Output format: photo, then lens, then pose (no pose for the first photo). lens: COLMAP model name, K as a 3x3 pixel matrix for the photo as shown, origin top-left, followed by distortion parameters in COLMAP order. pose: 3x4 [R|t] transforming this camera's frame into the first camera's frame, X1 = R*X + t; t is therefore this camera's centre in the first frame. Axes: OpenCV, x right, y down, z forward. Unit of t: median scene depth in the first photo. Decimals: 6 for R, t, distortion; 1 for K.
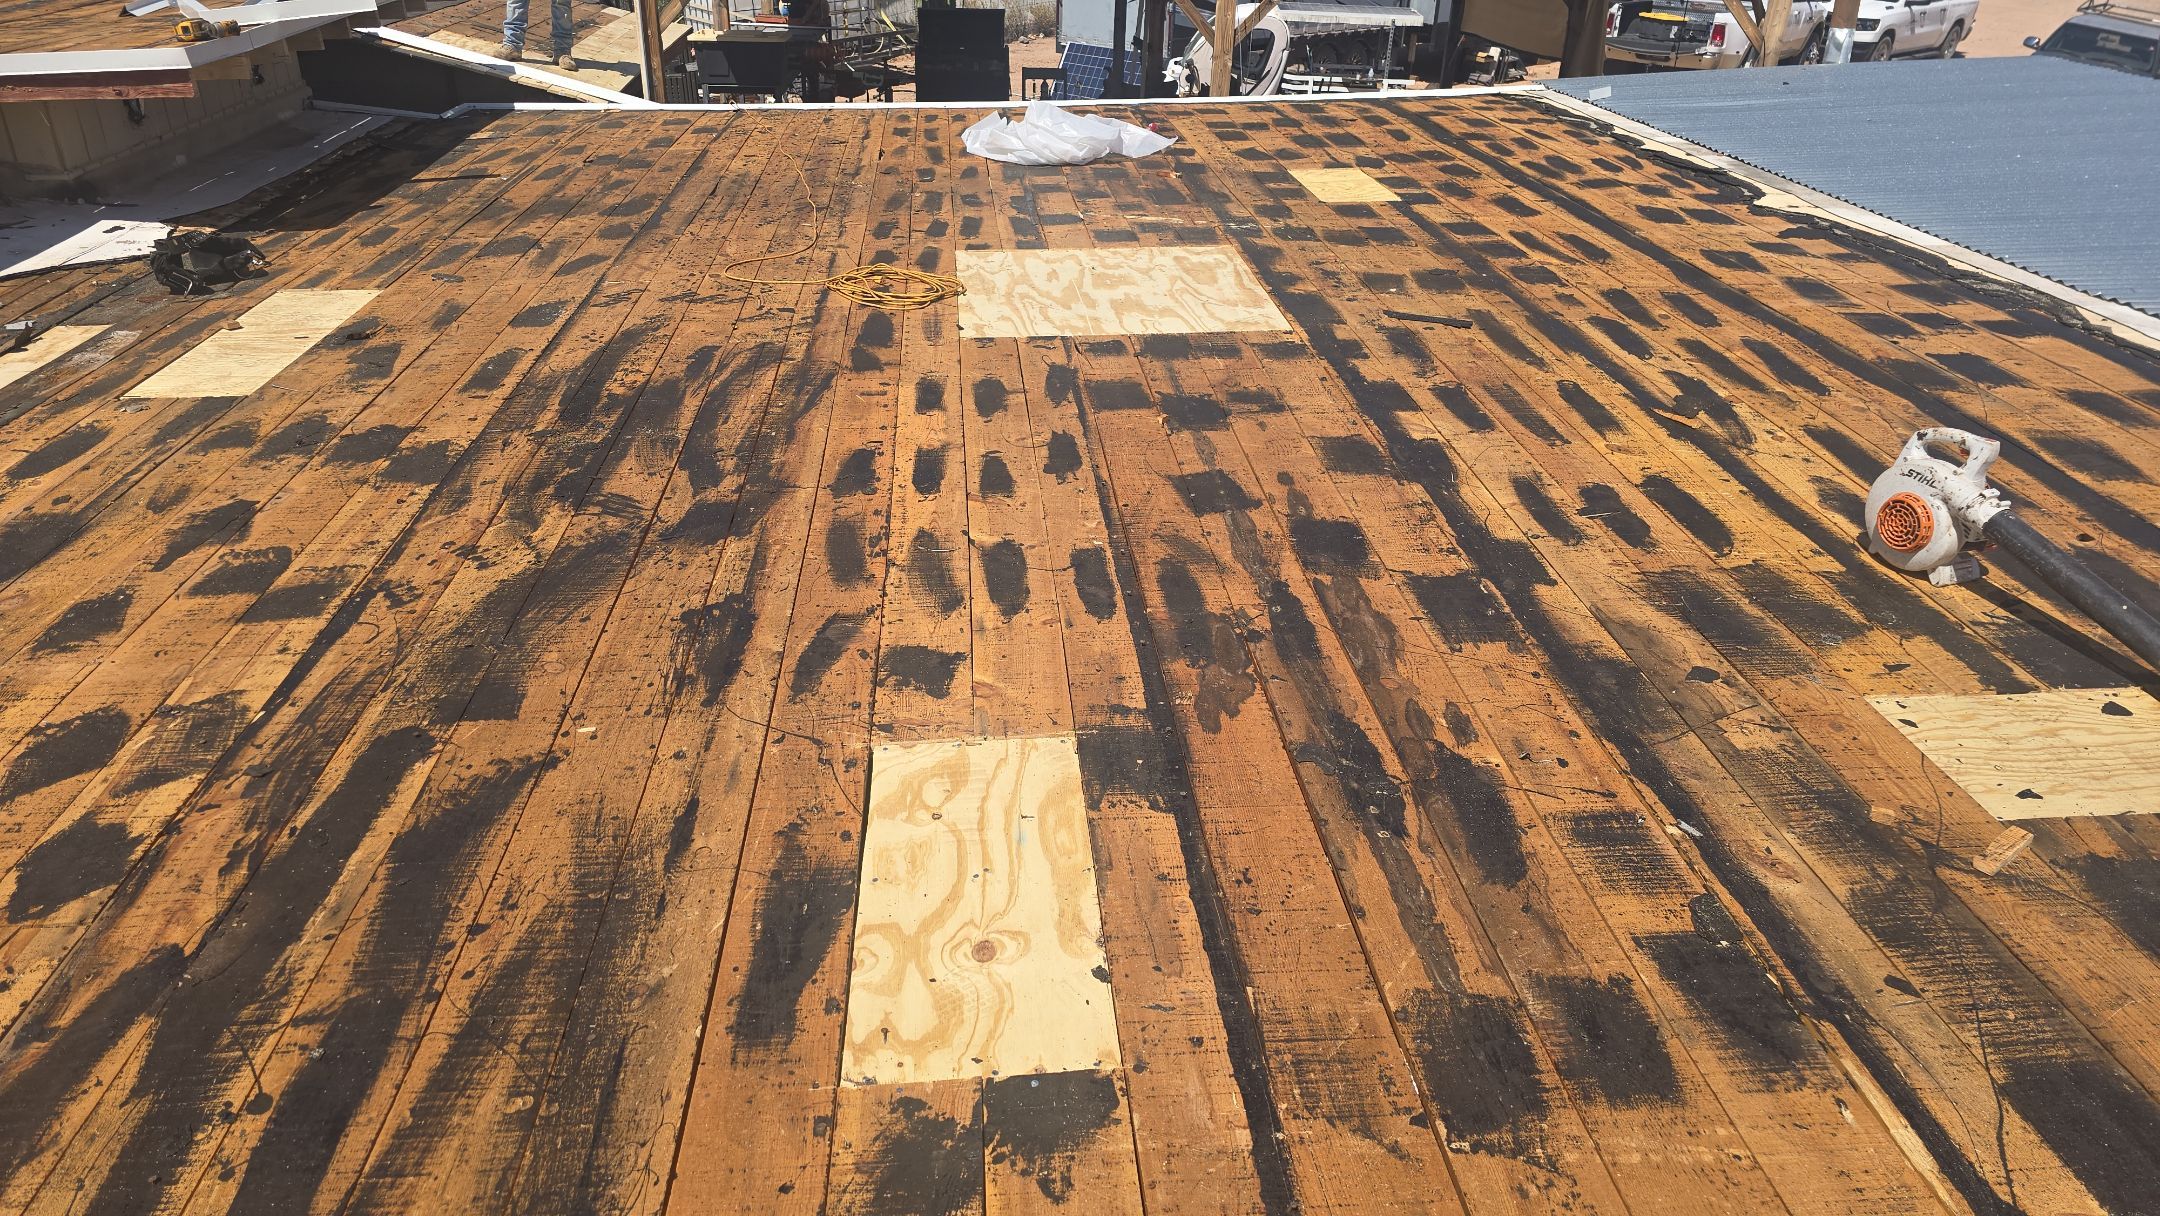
lens RADIAL K [[1454.4, 0, 1073.8], [0, 1454.4, 596.4], [0, 0, 1]] dist [0.068453, -0.065178]
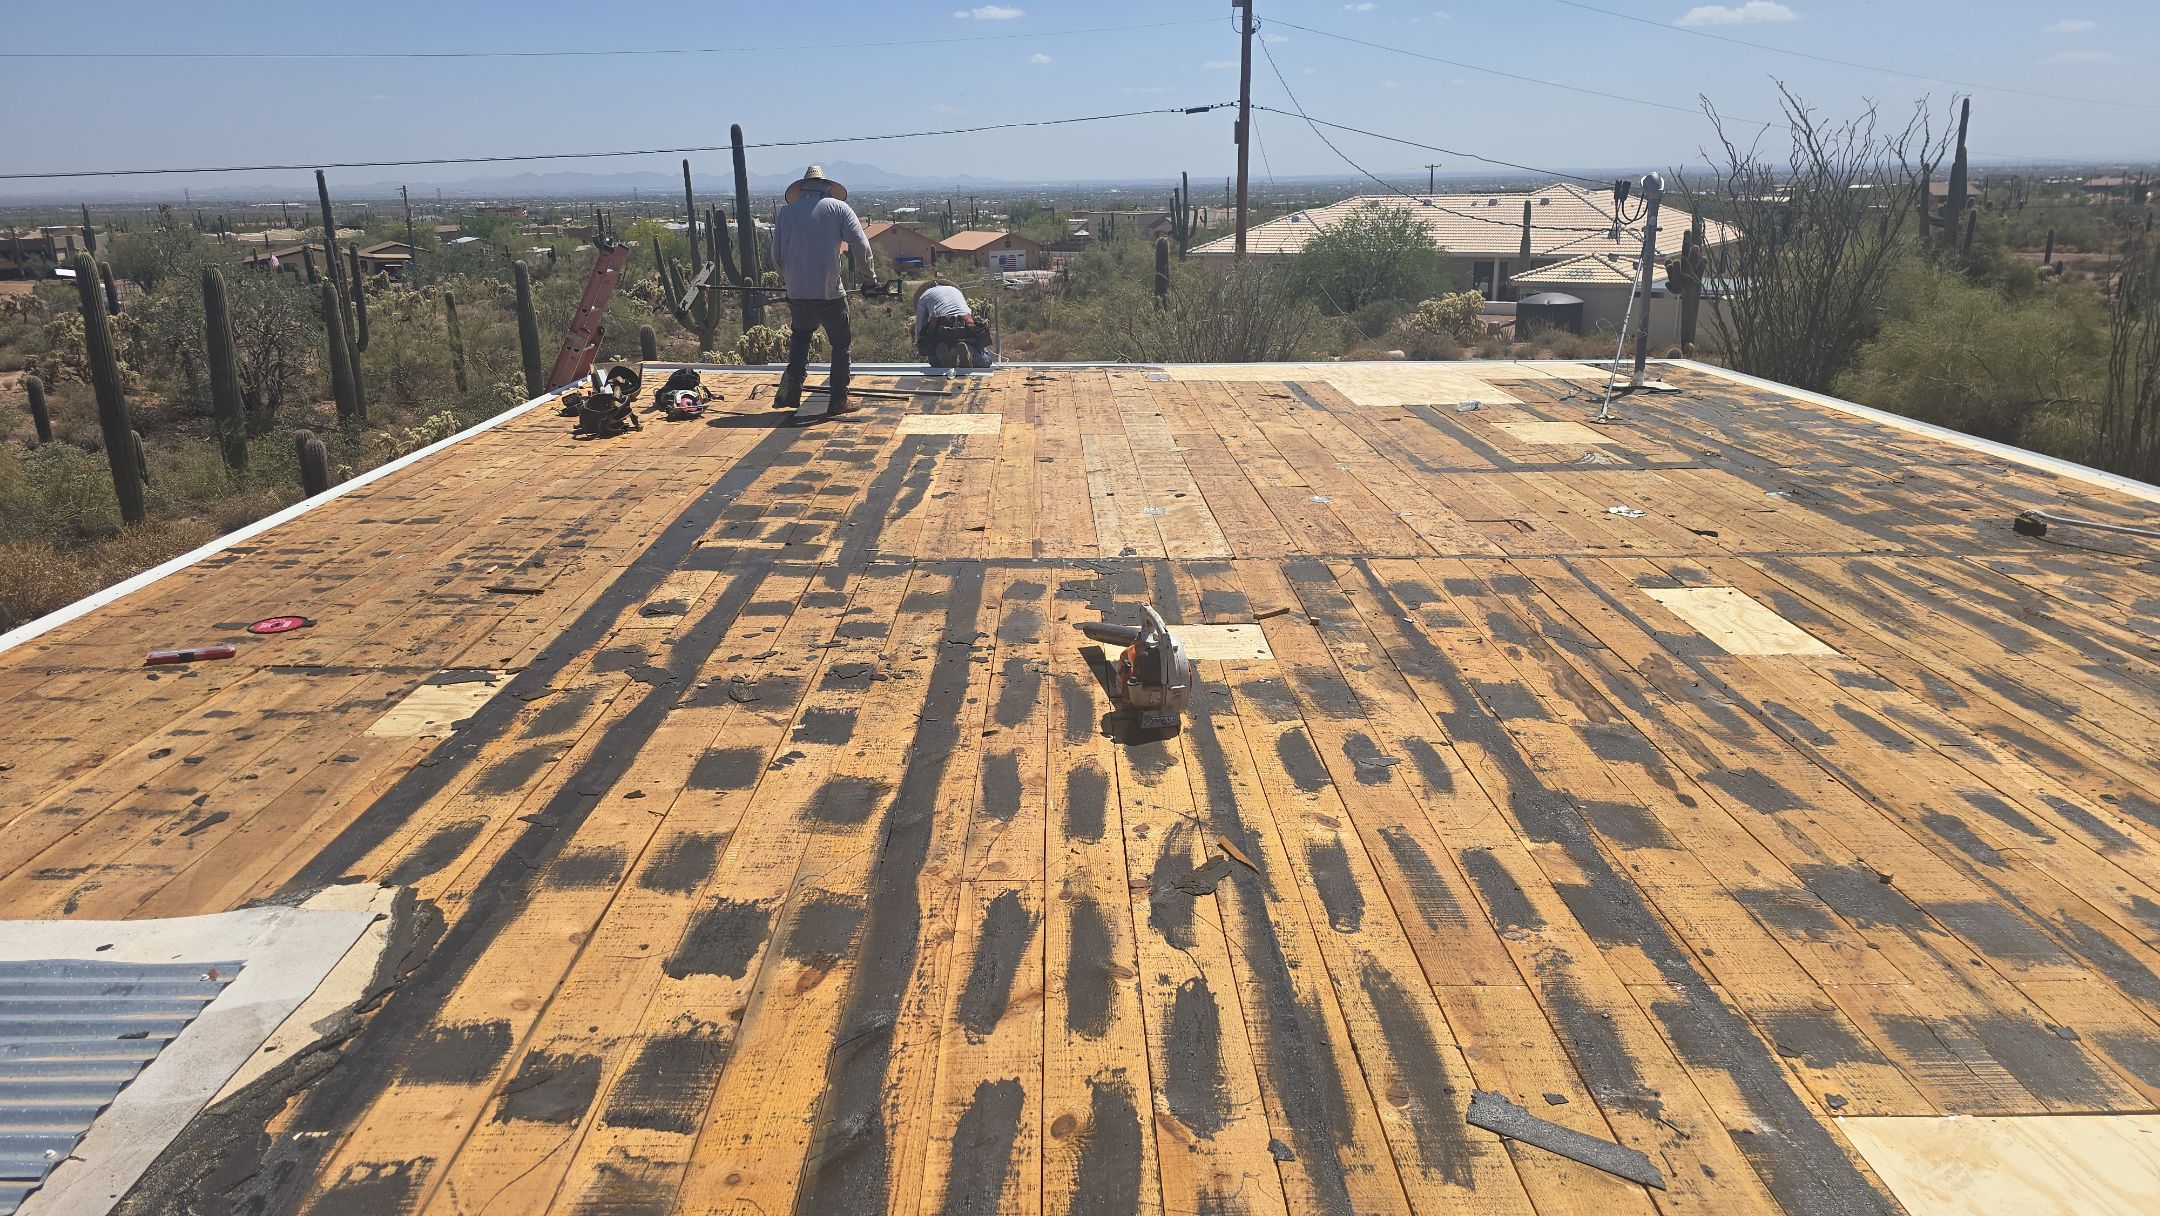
lens RADIAL K [[1452.5, 0, 1065.3], [0, 1452.5, 579.7], [0, 0, 1]] dist [0.061684, -0.058548]
pose [[-0.997345, -0.024521, 0.068570, 0.454096], [0.028253, 0.737560, 0.674690, -0.790141], [-0.067118, 0.674836, -0.734909, 1.503925]]
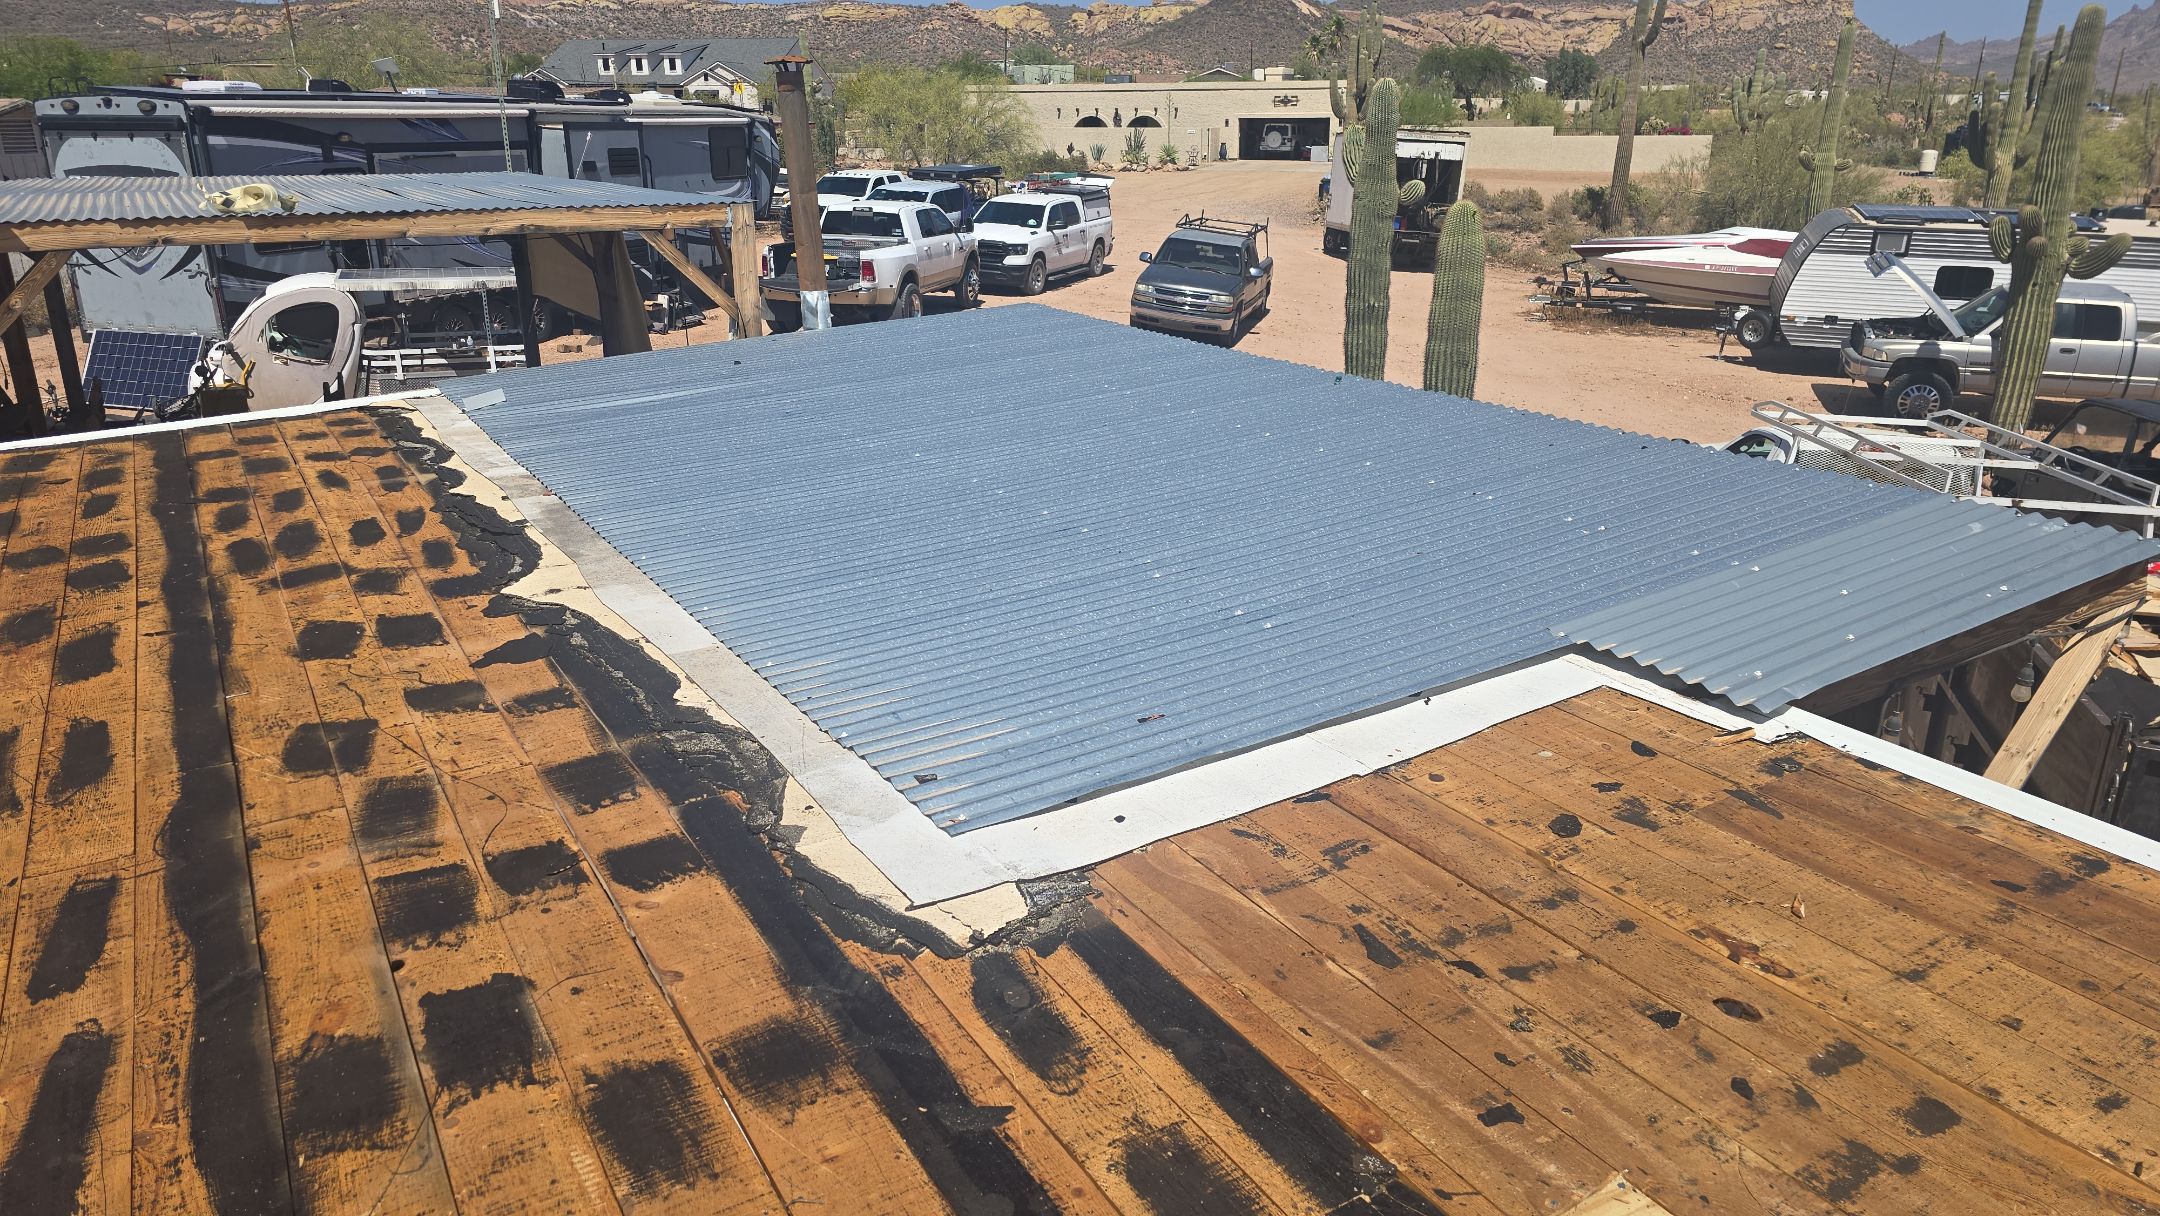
lens RADIAL K [[1454.4, 0, 1073.8], [0, 1454.4, 596.4], [0, 0, 1]] dist [0.068453, -0.065178]
pose [[0.897222, -0.163615, 0.410150, 0.669878], [0.220062, 0.970939, -0.094074, -0.228785], [-0.382839, 0.174664, 0.907153, 0.462449]]
